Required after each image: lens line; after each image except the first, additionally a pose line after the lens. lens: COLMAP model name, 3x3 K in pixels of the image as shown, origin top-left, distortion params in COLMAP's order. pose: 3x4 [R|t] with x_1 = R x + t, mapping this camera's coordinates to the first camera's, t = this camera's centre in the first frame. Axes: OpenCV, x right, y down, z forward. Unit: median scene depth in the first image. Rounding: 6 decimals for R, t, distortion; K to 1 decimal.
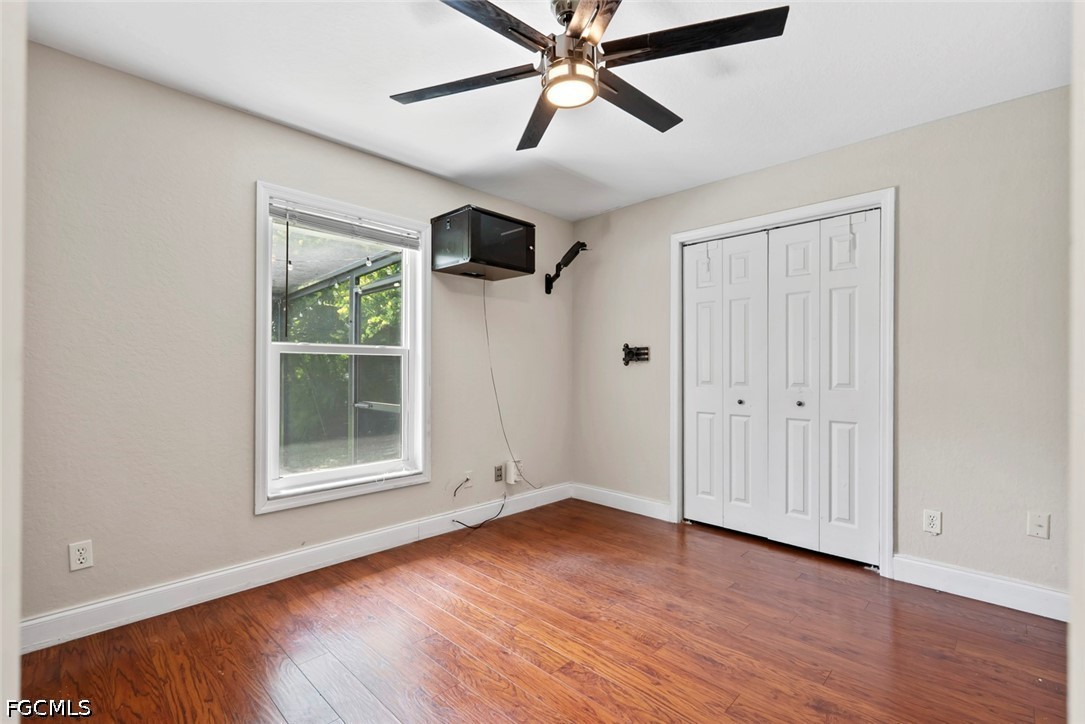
lens RADIAL K [[481.2, 0, 543.7], [0, 481.2, 366.8], [0, 0, 1]] dist [0.001820, 0.000174]
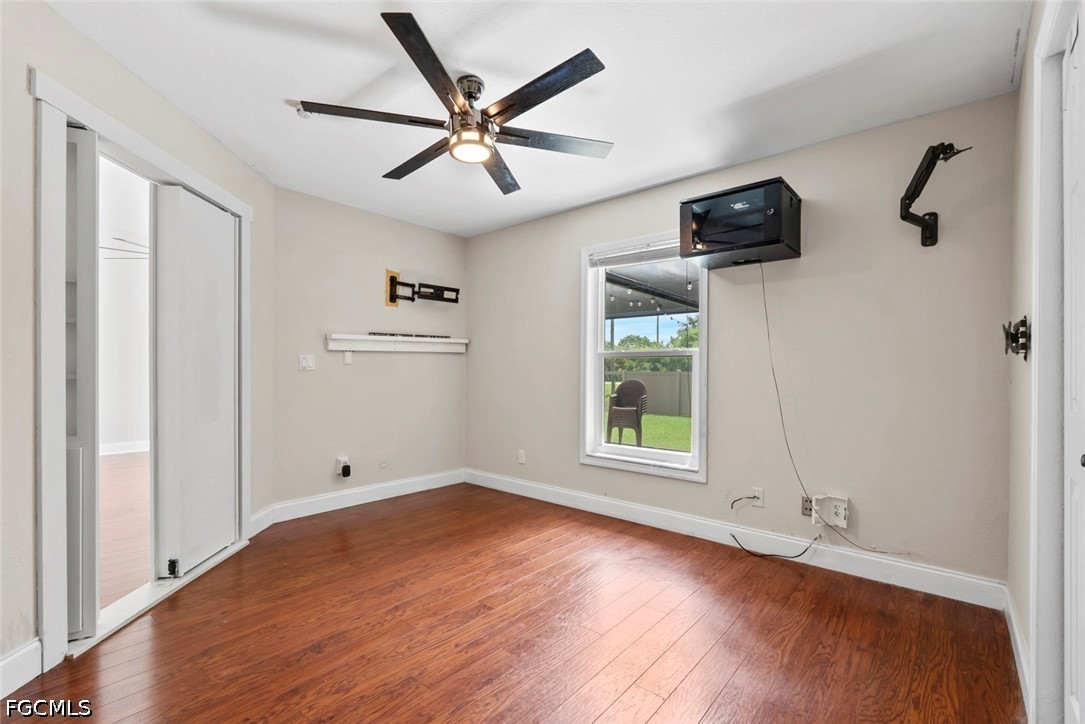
lens RADIAL K [[482.6, 0, 543.0], [0, 482.6, 368.6], [0, 0, 1]] dist [0.002232, 0.000178]
pose [[0.063675, -0.006286, -0.997951, 0.875698], [-0.000760, 0.999980, -0.006347, 0.011357], [0.997970, 0.001163, 0.063669, 0.716921]]
